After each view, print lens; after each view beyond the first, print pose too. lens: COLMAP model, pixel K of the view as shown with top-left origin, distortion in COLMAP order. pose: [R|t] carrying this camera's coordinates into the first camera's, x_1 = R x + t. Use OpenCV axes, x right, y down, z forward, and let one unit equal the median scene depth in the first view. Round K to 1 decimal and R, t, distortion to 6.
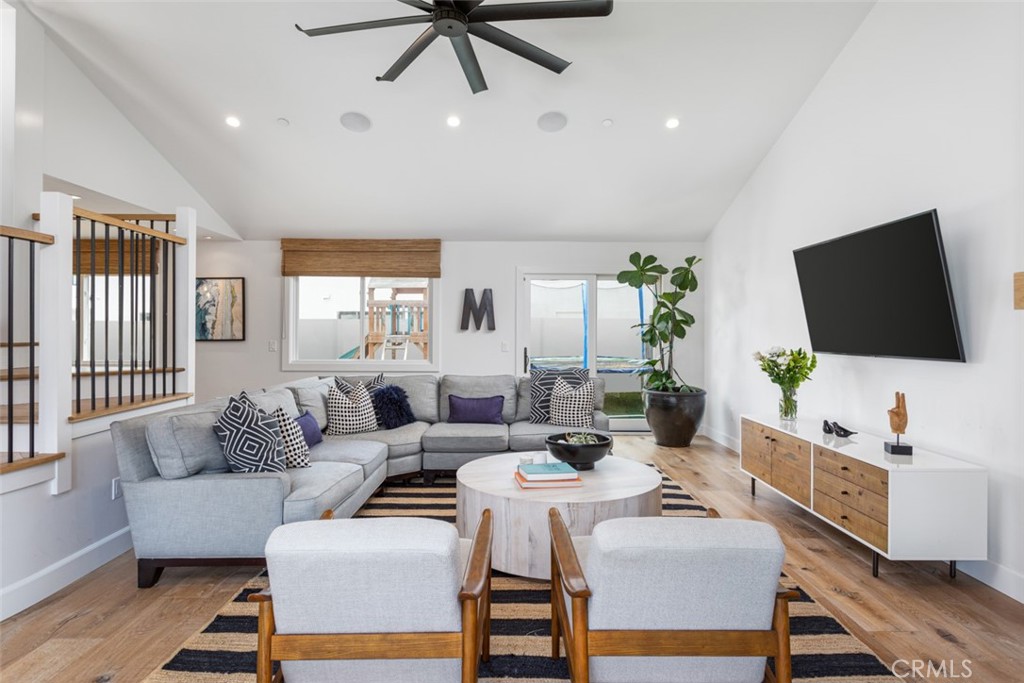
lens RADIAL K [[559.1, 0, 511.2], [0, 559.1, 338.9], [0, 0, 1]] dist [-0.005812, 0.004730]
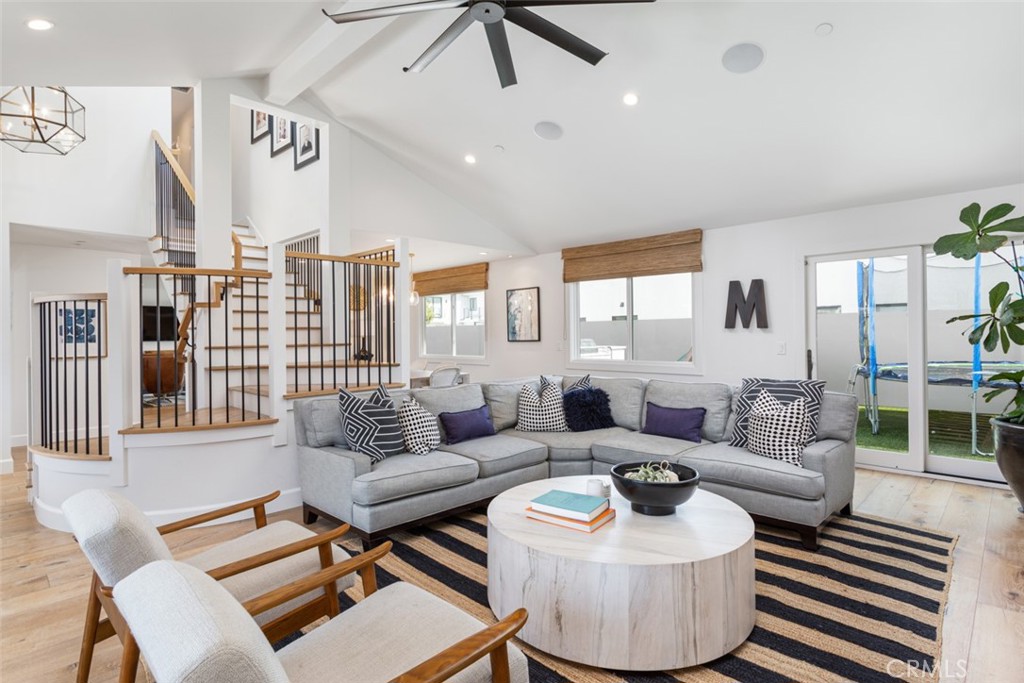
lens RADIAL K [[527.8, 0, 513.4], [0, 527.8, 334.1], [0, 0, 1]] dist [-0.000707, -0.001899]
pose [[0.710405, -0.009934, -0.703723, 0.278997], [0.004500, 0.999944, -0.009573, -0.001465], [0.703779, 0.003634, 0.710410, 0.201960]]
